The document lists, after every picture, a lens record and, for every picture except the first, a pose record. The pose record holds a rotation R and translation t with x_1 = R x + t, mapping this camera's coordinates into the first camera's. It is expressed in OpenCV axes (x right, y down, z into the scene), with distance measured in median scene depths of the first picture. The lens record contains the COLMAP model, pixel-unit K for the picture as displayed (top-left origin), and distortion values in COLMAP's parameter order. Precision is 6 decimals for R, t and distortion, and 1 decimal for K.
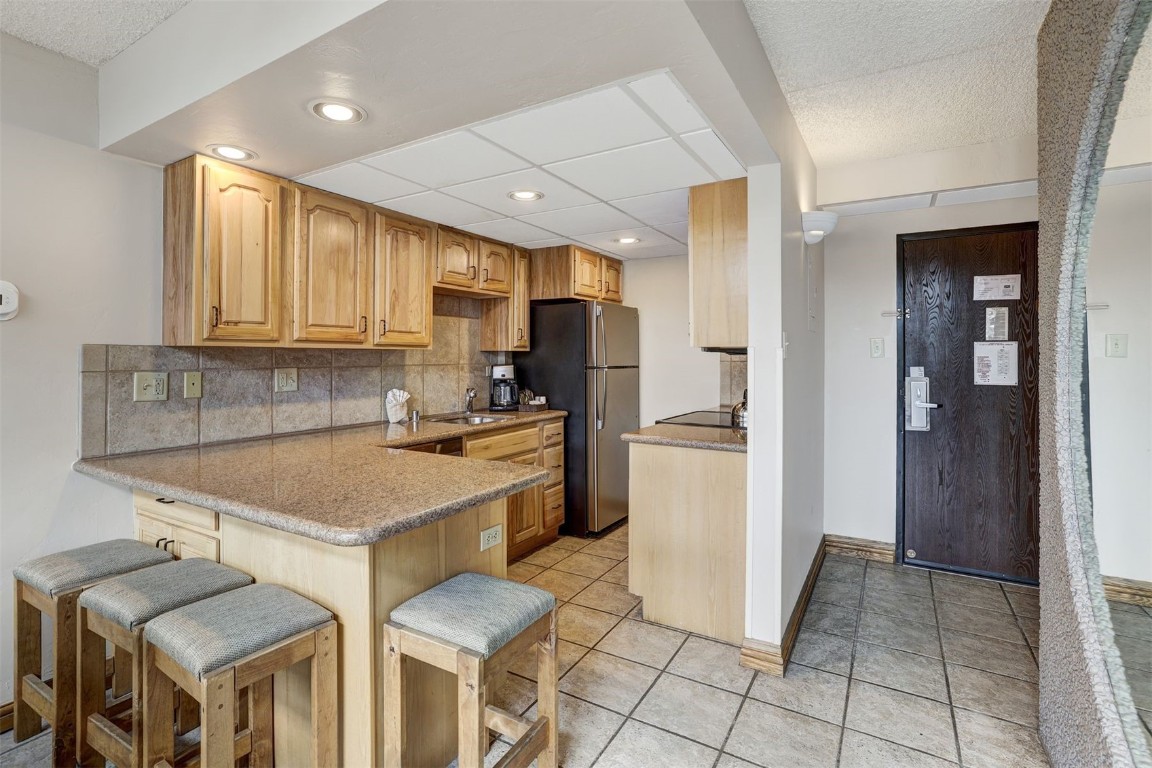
lens RADIAL K [[545.8, 0, 573.1], [0, 545.8, 353.9], [0, 0, 1]] dist [-0.016546, 0.004072]
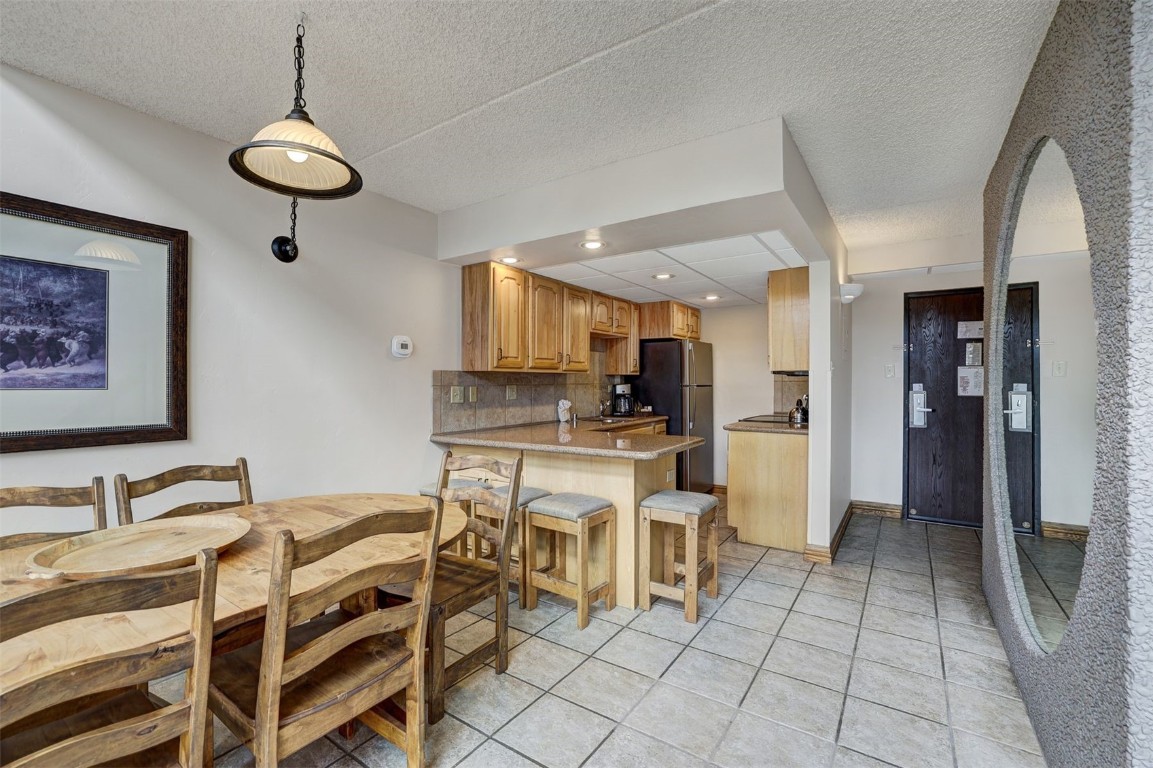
lens RADIAL K [[499.0, 0, 572.8], [0, 499.0, 385.8], [0, 0, 1]] dist [-0.032313, 0.011009]
pose [[0.998050, -0.003042, -0.062340, -0.226965], [0.003803, 0.999920, 0.012097, 0.010075], [0.062299, -0.012310, 0.997982, -0.410868]]
